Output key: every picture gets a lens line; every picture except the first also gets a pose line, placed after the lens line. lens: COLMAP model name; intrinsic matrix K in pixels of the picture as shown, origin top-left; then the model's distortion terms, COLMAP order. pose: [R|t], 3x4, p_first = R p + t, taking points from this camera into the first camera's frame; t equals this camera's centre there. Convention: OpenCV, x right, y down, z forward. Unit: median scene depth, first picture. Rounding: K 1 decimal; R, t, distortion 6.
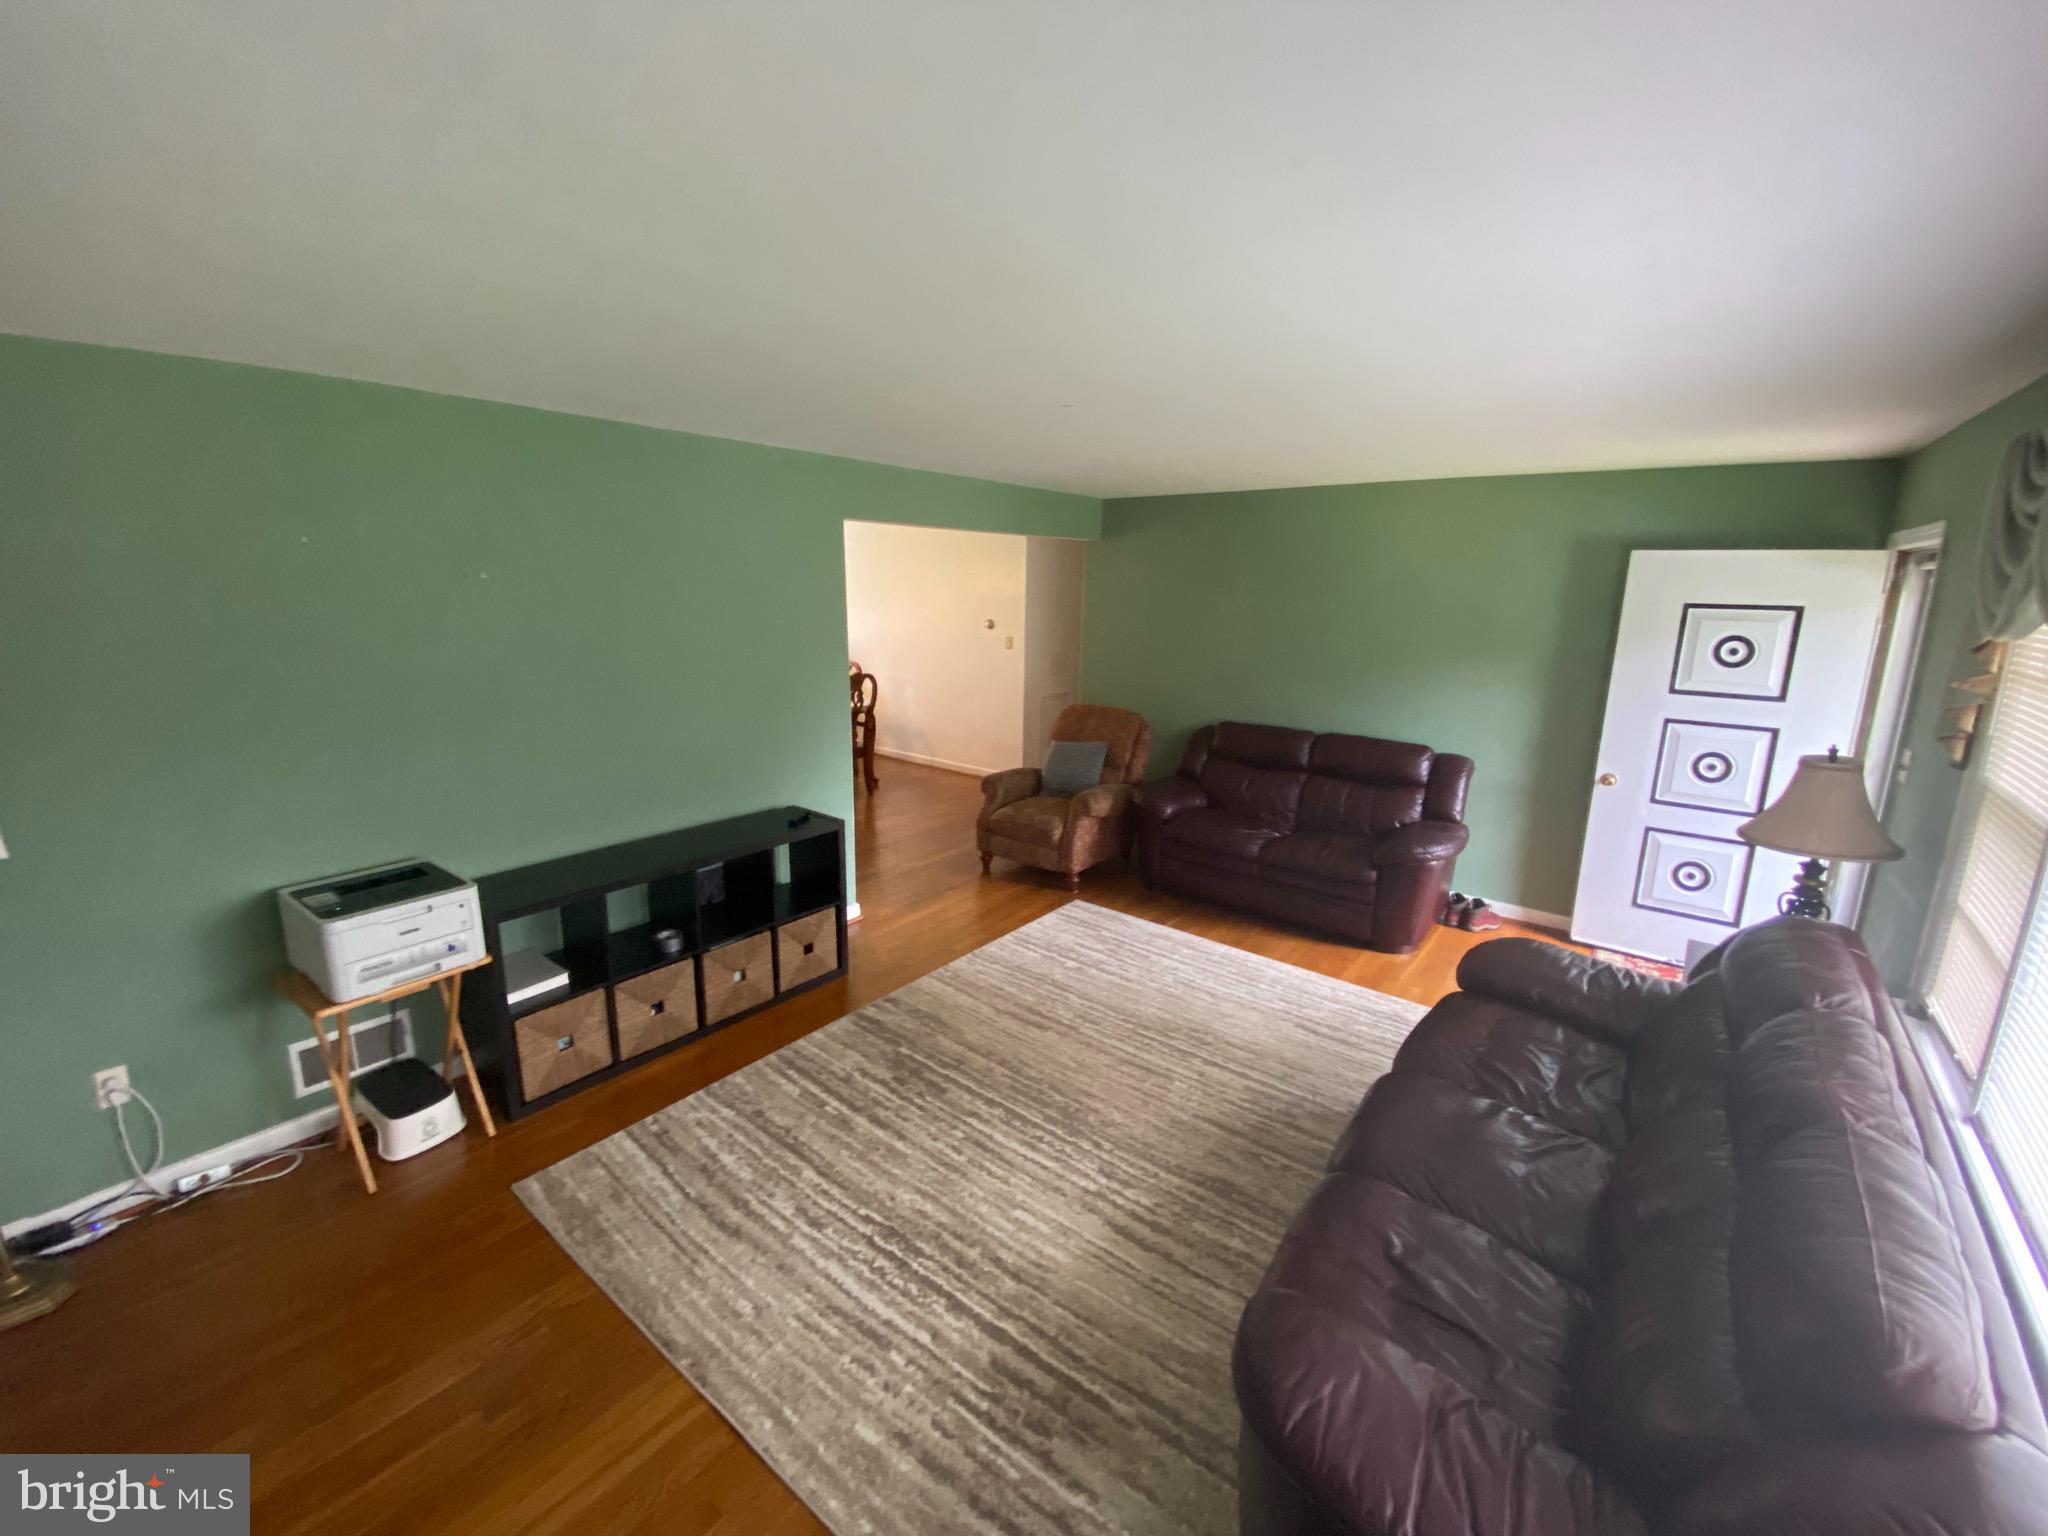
lens RADIAL K [[829.9, 0, 1032.6], [0, 829.9, 756.8], [0, 0, 1]] dist [0.001852, -0.010320]
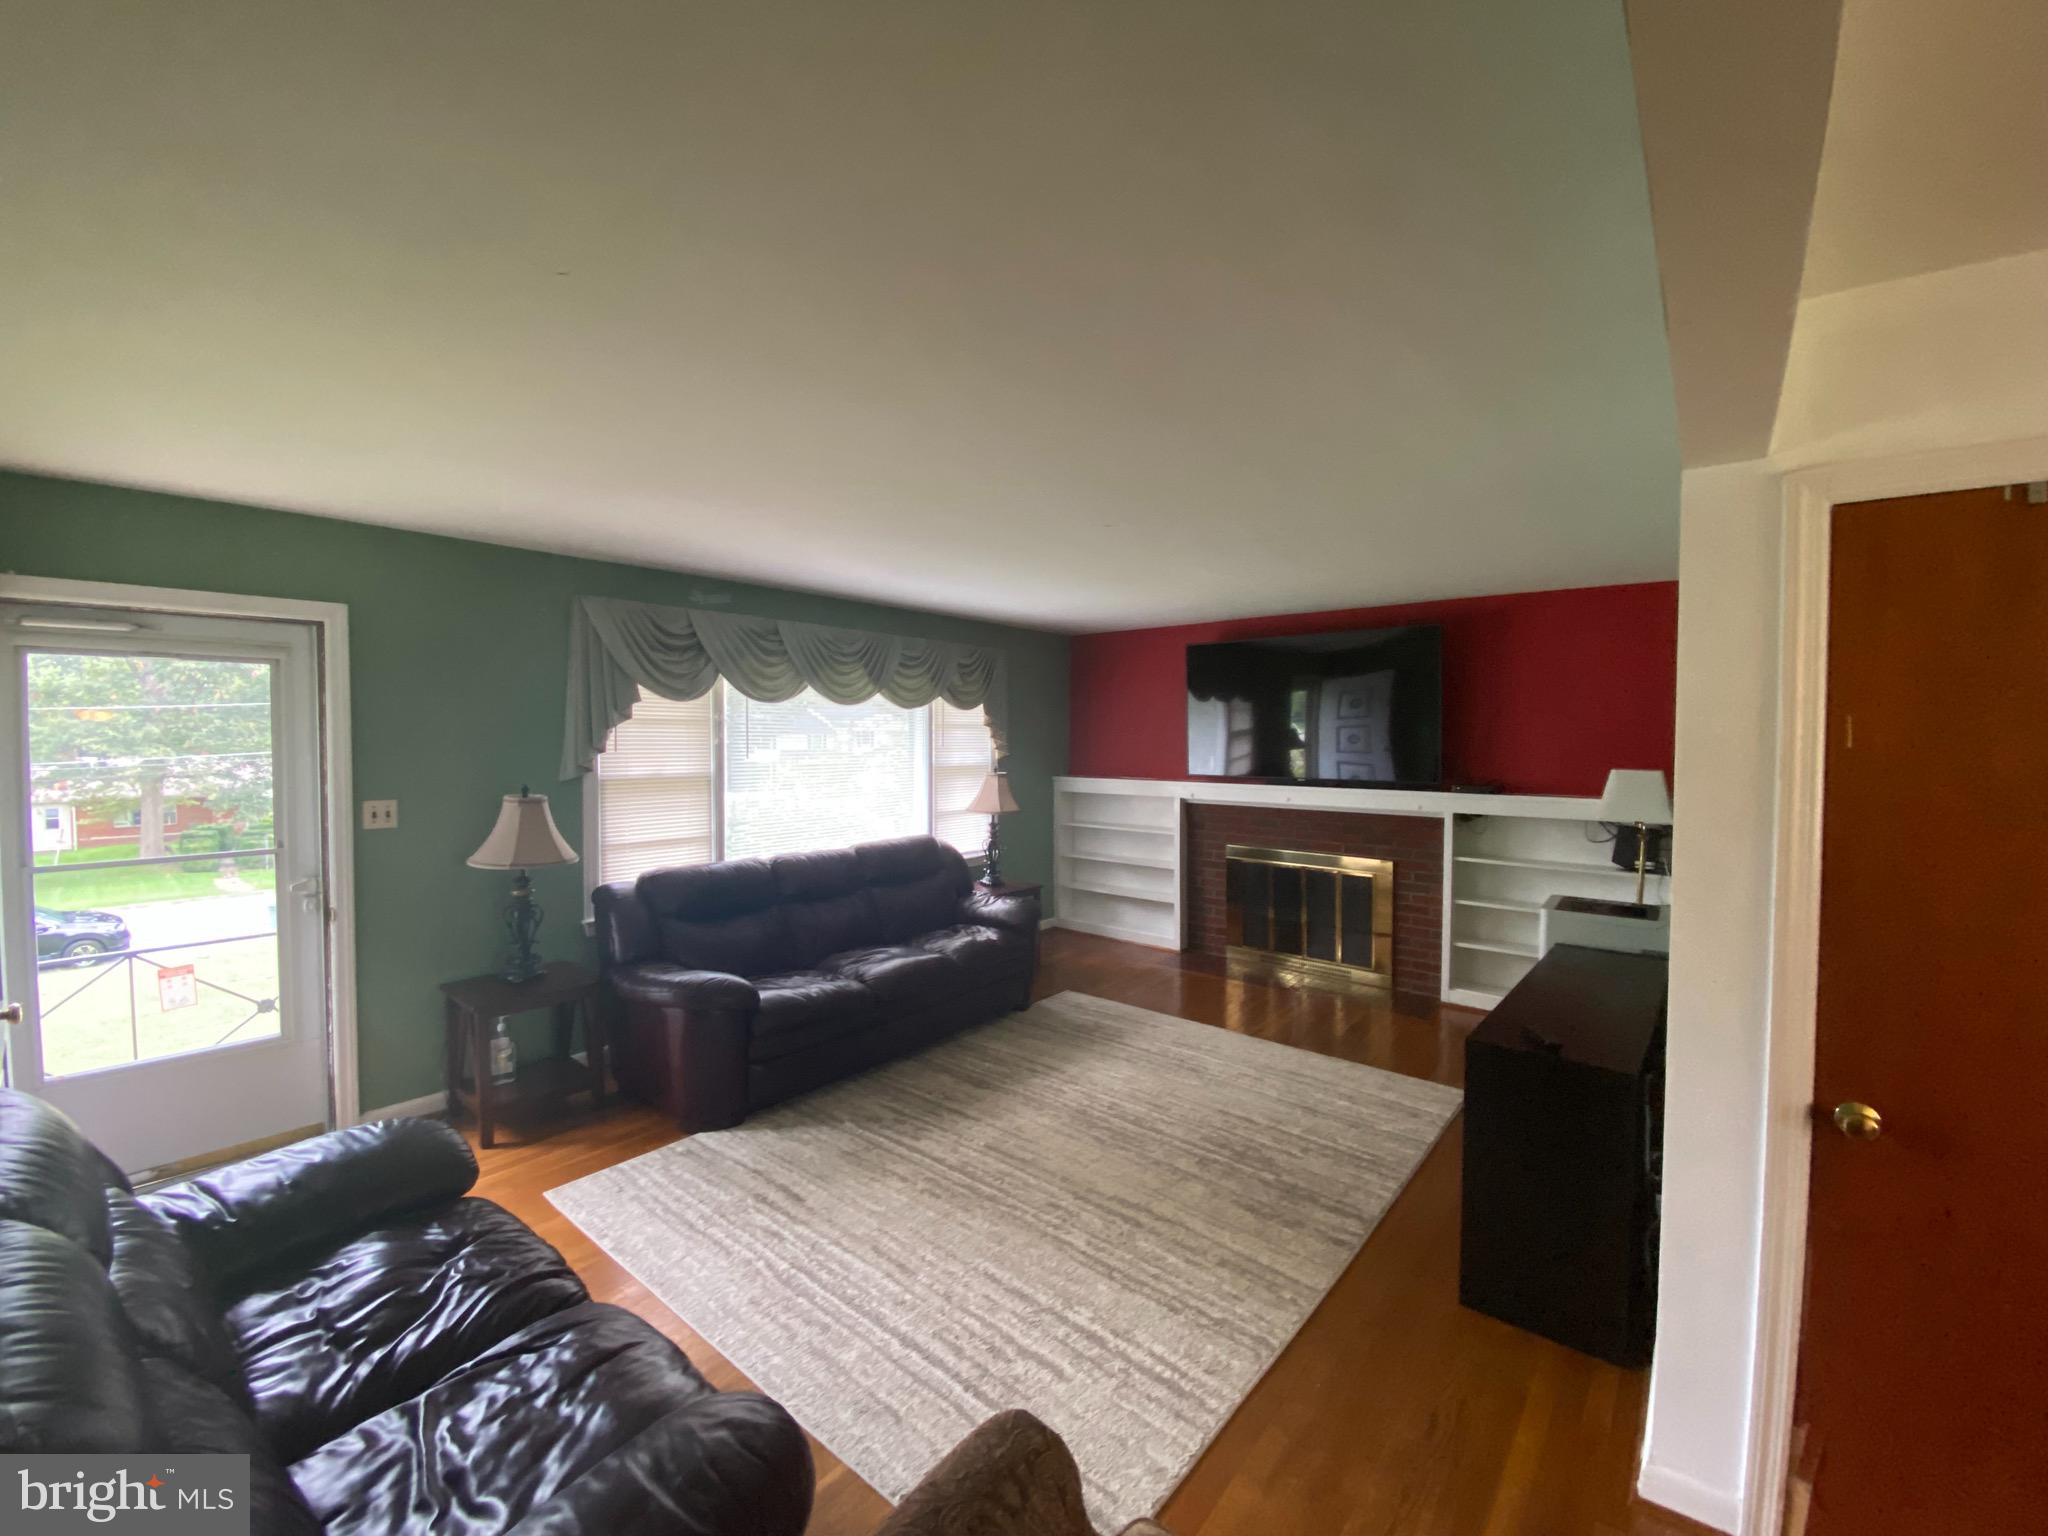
lens RADIAL K [[844.7, 0, 1020.3], [0, 844.7, 756.5], [0, 0, 1]] dist [0.025656, -0.021601]
pose [[-0.999178, -0.017777, 0.036426, 0.092055], [-0.008458, 0.970349, 0.241561, -0.317643], [-0.039640, 0.241055, -0.969702, 1.830456]]
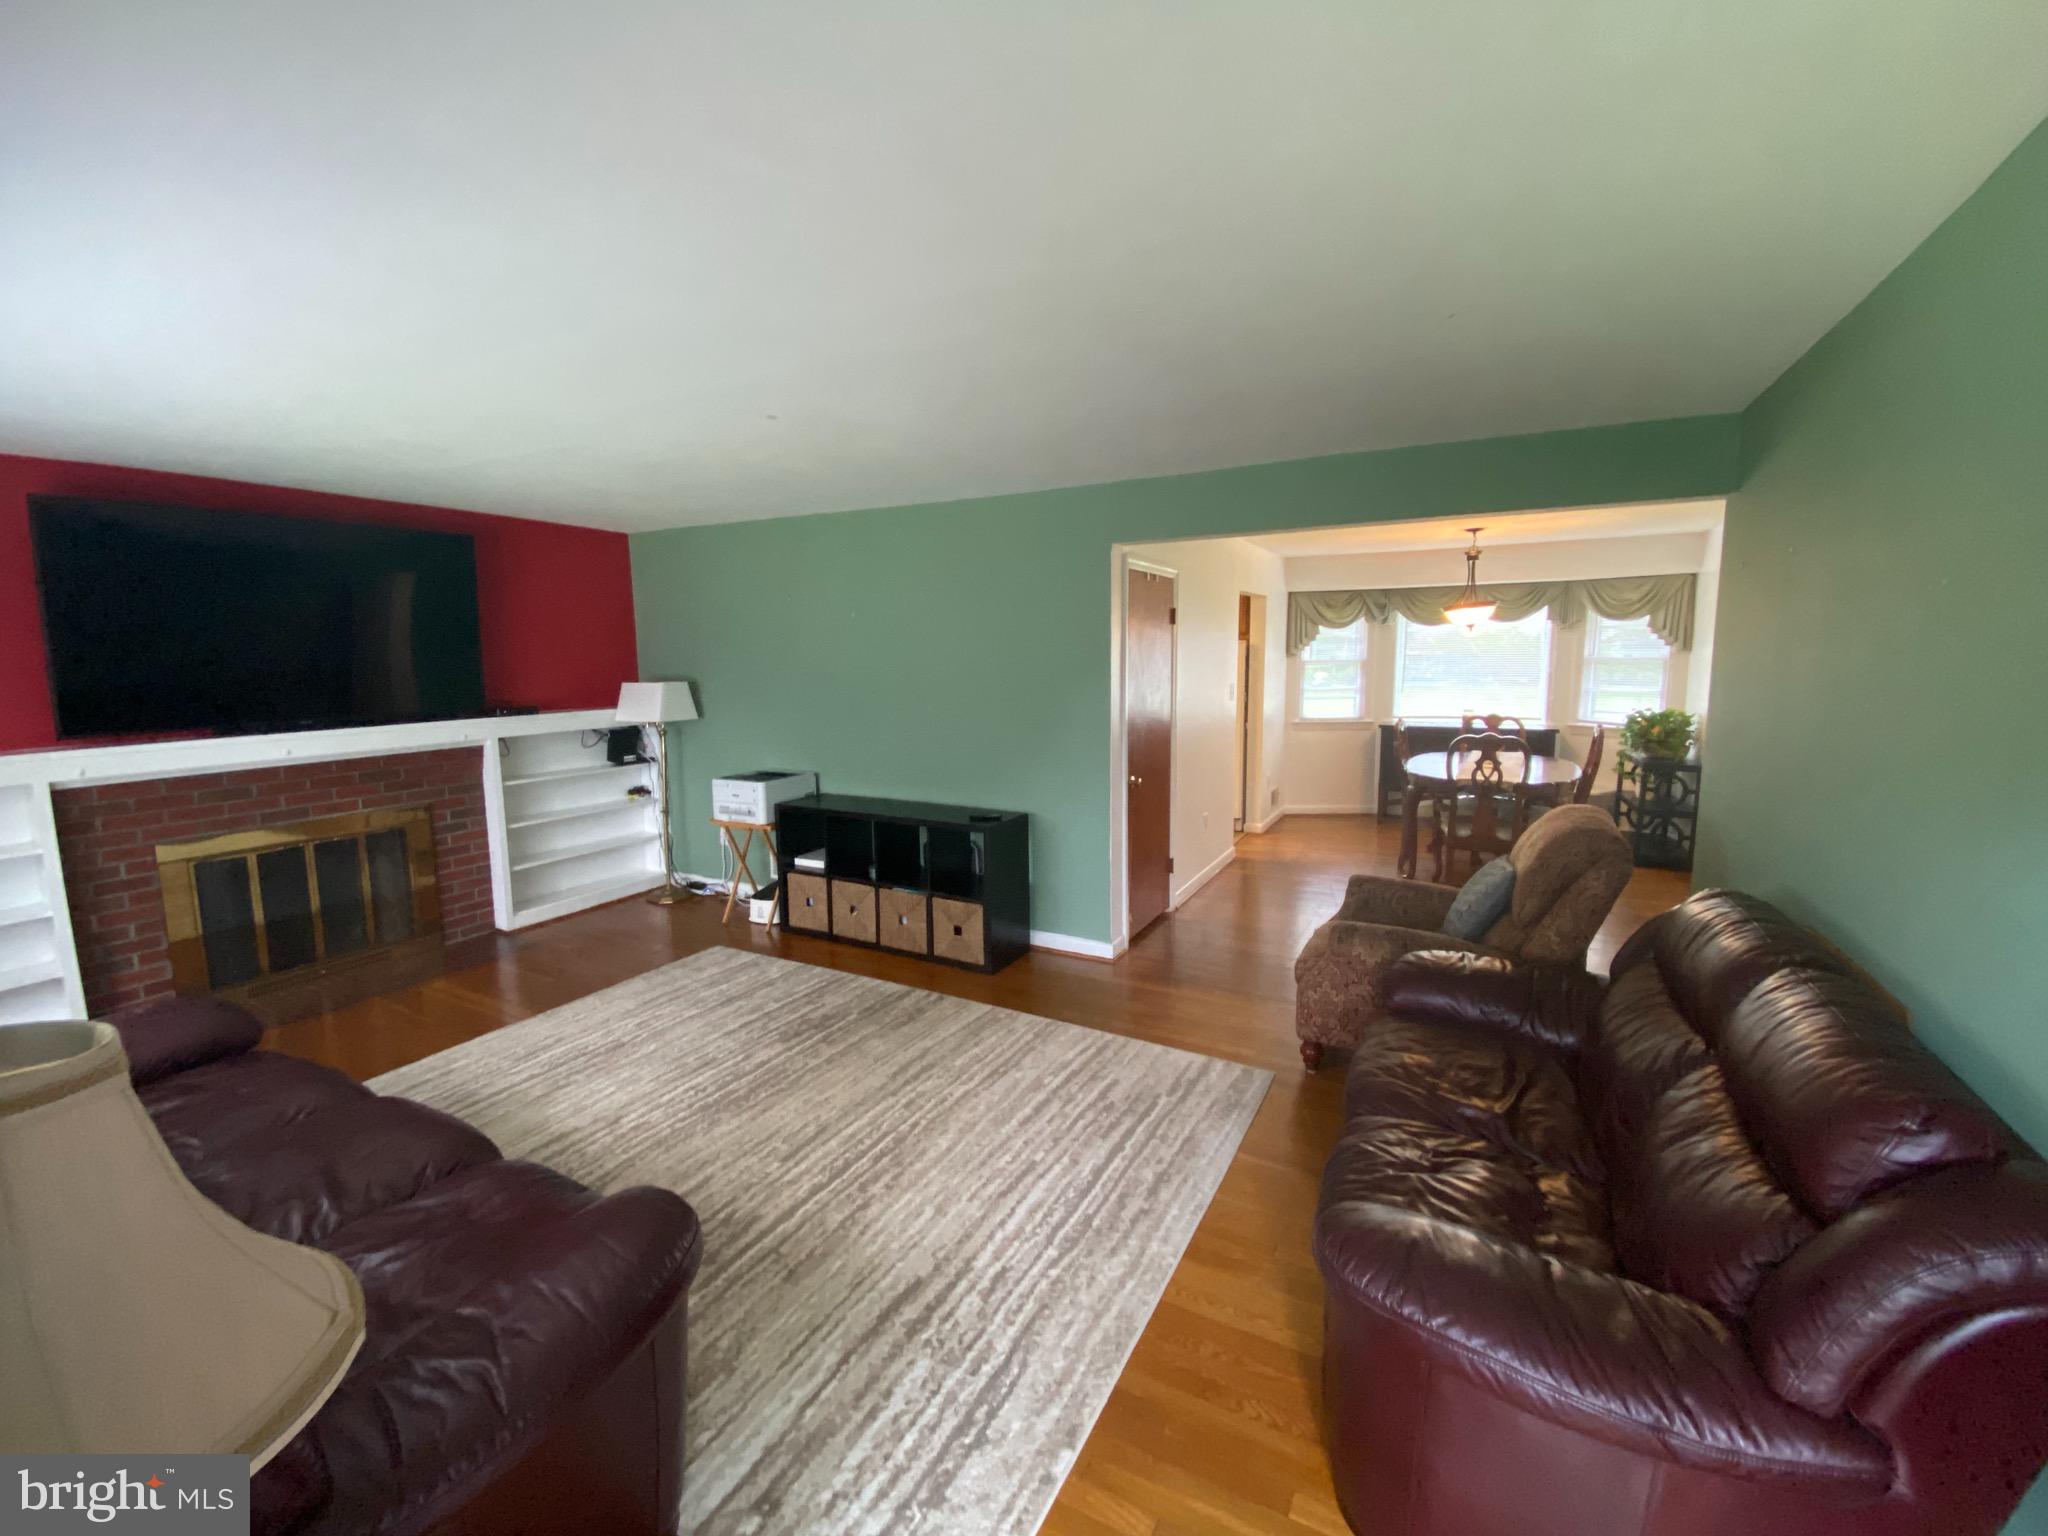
lens RADIAL K [[841.8, 0, 1019.5], [0, 841.8, 760.5], [0, 0, 1]] dist [0.042074, -0.035040]
pose [[0.152181, 0.111709, -0.982019, 0.963894], [-0.197312, 0.977025, 0.080564, -0.117083], [0.968457, 0.181504, 0.170726, 0.977740]]
